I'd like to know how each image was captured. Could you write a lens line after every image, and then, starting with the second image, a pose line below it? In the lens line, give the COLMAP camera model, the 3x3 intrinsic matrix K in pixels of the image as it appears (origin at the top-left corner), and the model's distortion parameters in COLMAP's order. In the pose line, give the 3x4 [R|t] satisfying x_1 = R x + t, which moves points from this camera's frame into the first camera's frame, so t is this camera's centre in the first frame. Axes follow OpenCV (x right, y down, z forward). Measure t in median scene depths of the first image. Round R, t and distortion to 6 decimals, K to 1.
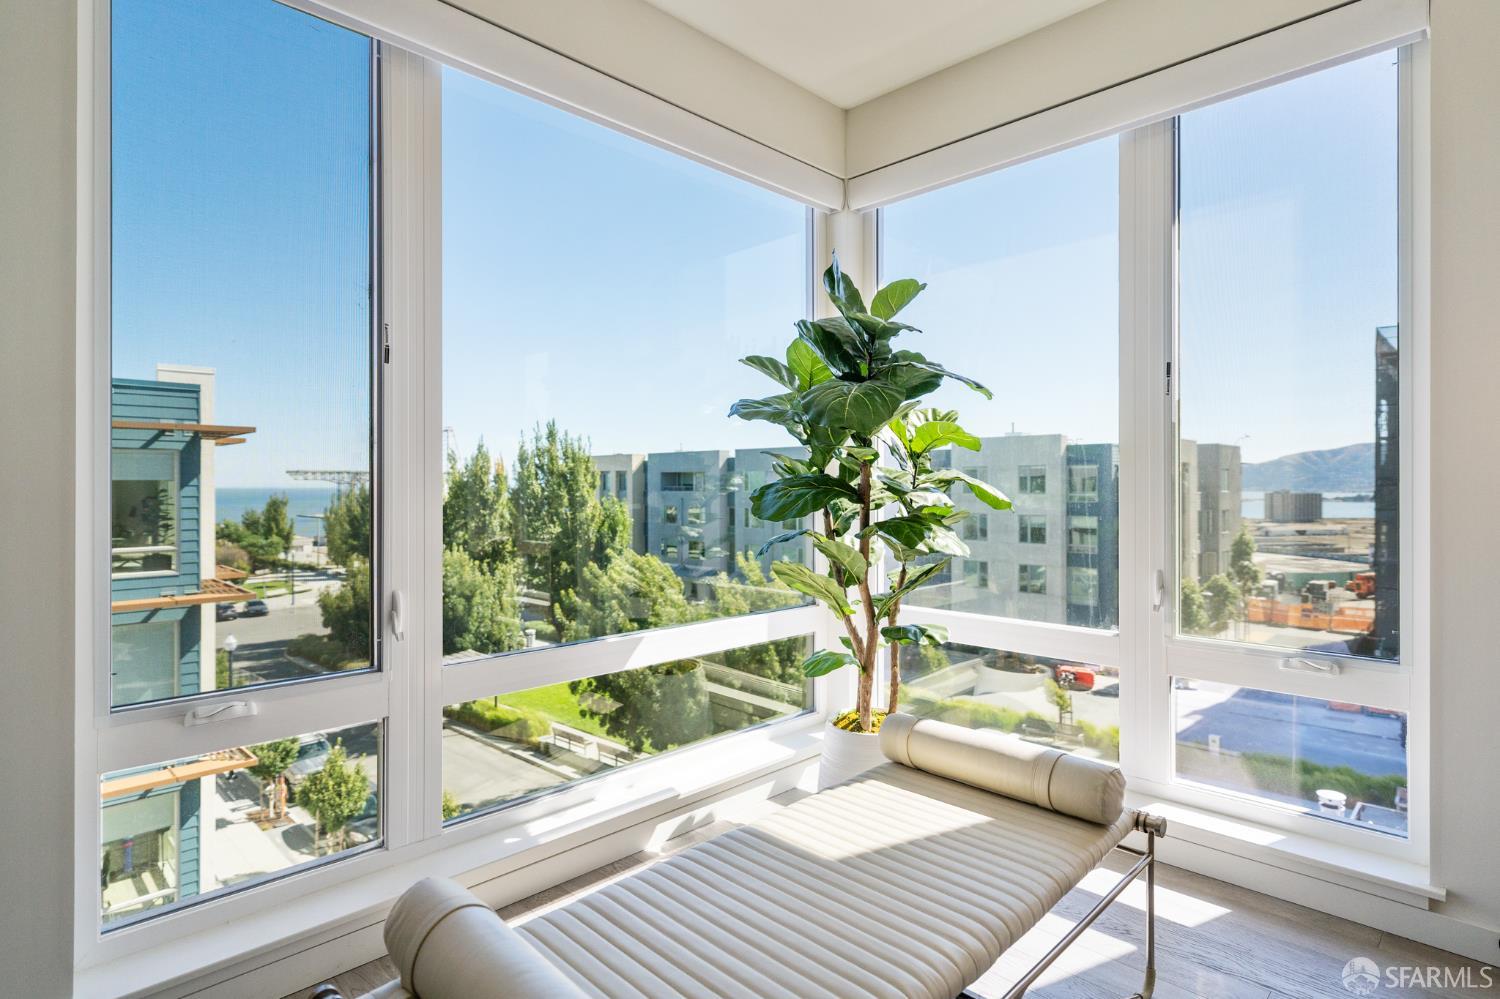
lens RADIAL K [[798.0, 0, 754.2], [0, 798.0, 488.8], [0, 0, 1]] dist [0.004356, 0.000154]
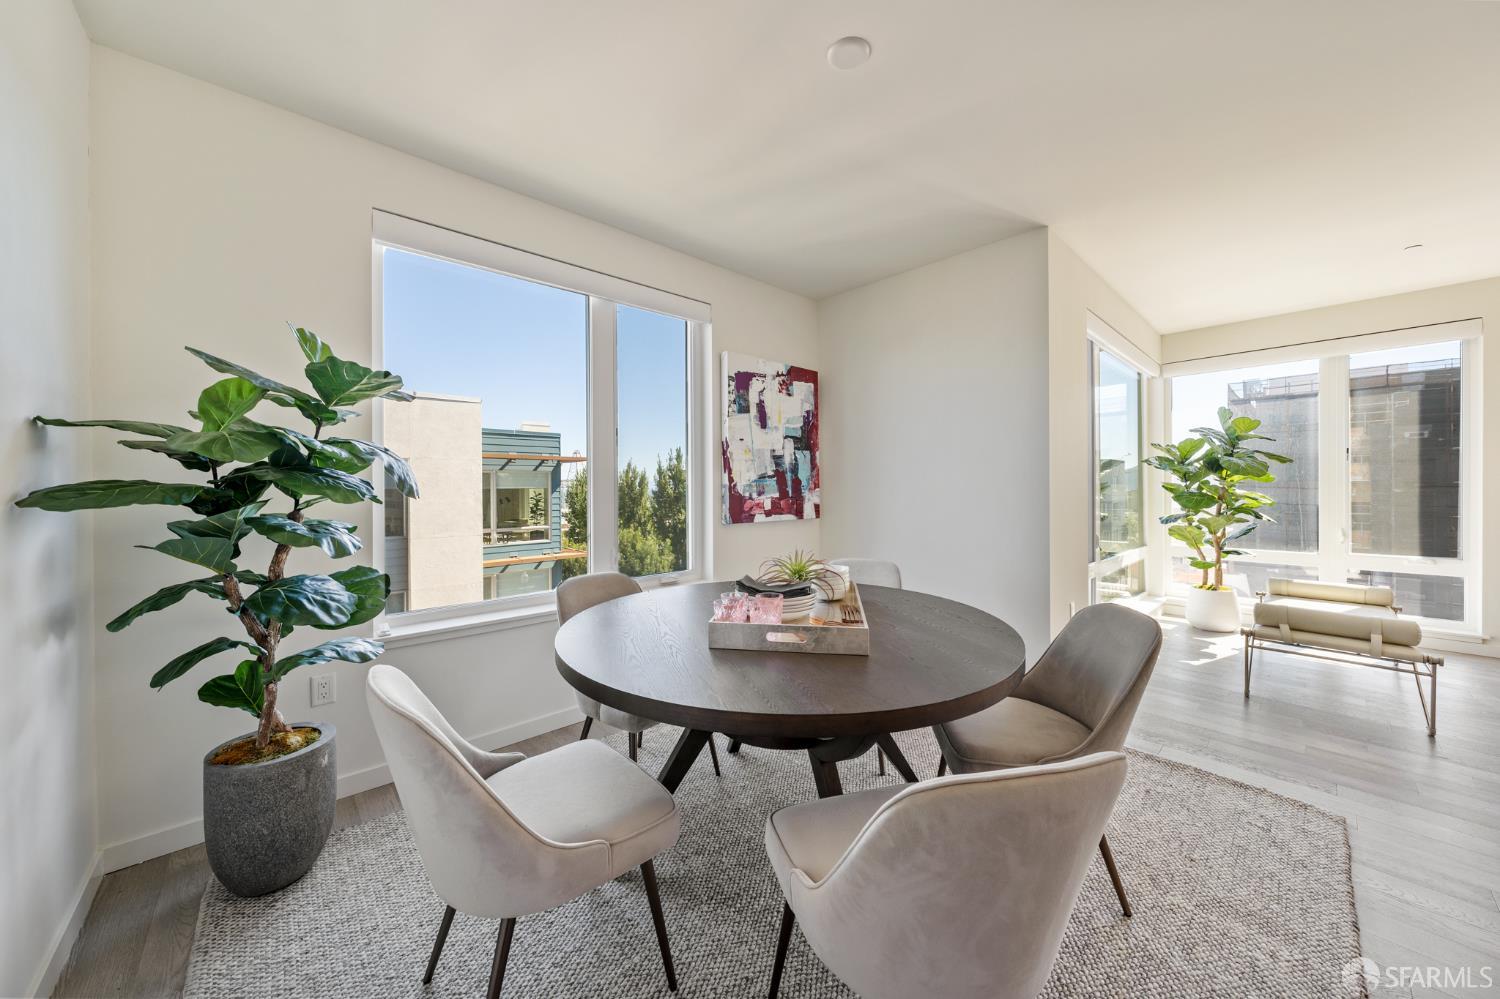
lens RADIAL K [[529.5, 0, 749.3], [0, 529.5, 496.0], [0, 0, 1]] dist [-0.000349, -0.000044]
pose [[0.998178, -0.003962, -0.060208, -0.161089], [0.004630, 0.999929, 0.010966, -0.003675], [0.060161, -0.011225, 0.998126, -0.101447]]
